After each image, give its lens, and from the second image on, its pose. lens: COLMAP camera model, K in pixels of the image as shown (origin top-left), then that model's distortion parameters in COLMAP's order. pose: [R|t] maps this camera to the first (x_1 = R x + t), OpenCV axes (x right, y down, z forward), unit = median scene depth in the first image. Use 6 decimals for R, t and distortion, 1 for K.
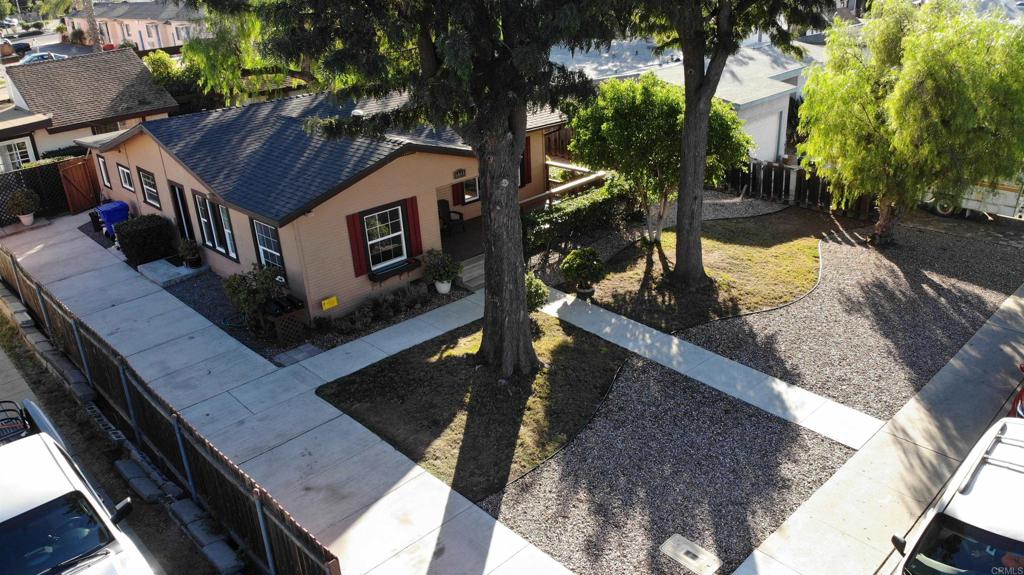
lens RADIAL K [[763.3, 0, 512.0], [0, 763.3, 287.5], [0, 0, 1]] dist [0.000483, -0.000855]
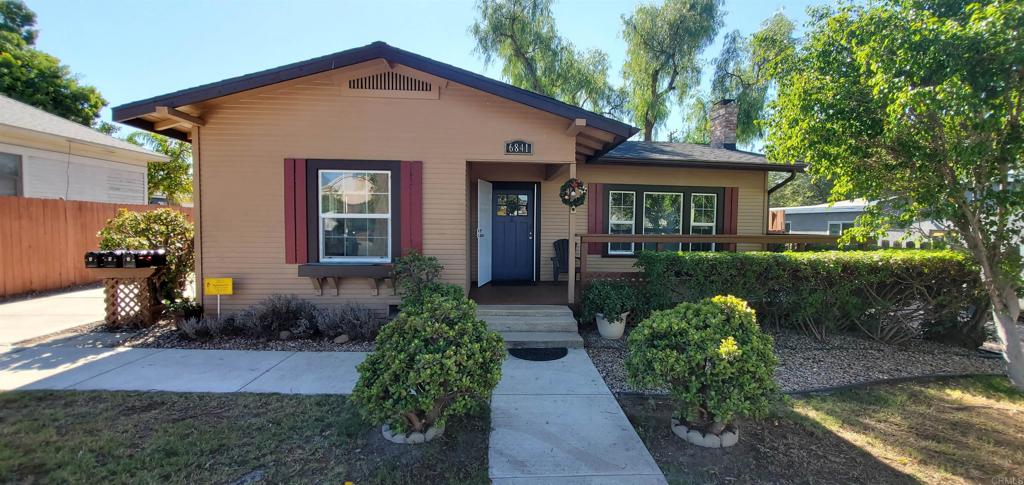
lens RADIAL K [[419.0, 0, 512.0], [0, 419.0, 242.5], [0, 0, 1]] dist [0.001911, 0.000108]
pose [[0.749861, 0.059188, -0.658943, 0.147688], [-0.300321, 0.917914, -0.259308, 0.004007], [0.589505, 0.392339, 0.706084, 0.815889]]
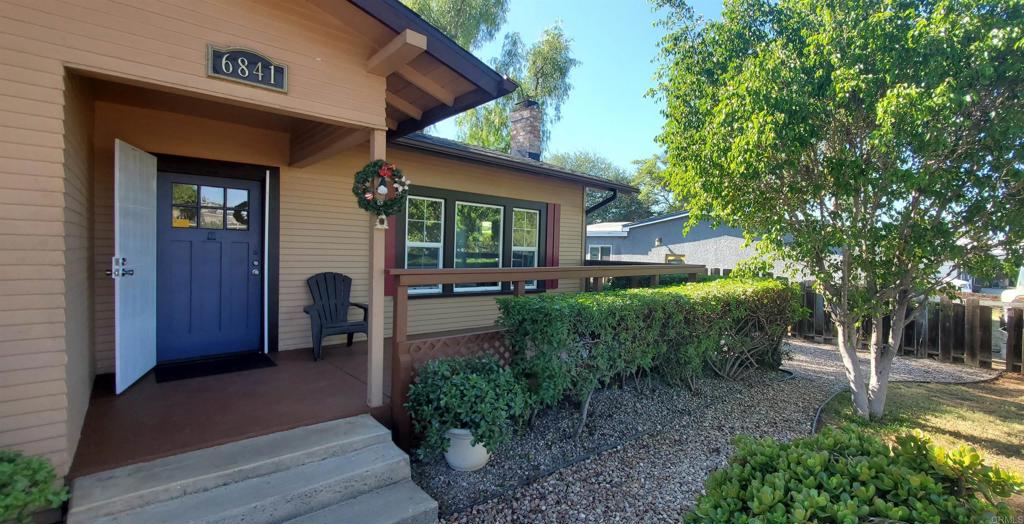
lens RADIAL K [[434.0, 0, 554.2], [0, 434.0, 258.4], [0, 0, 1]] dist [-0.003325, -0.000538]
pose [[0.998823, 0.047378, -0.010395, 0.033834], [-0.047636, 0.917753, -0.394284, -0.042672], [-0.009141, 0.394315, 0.918930, 0.915892]]
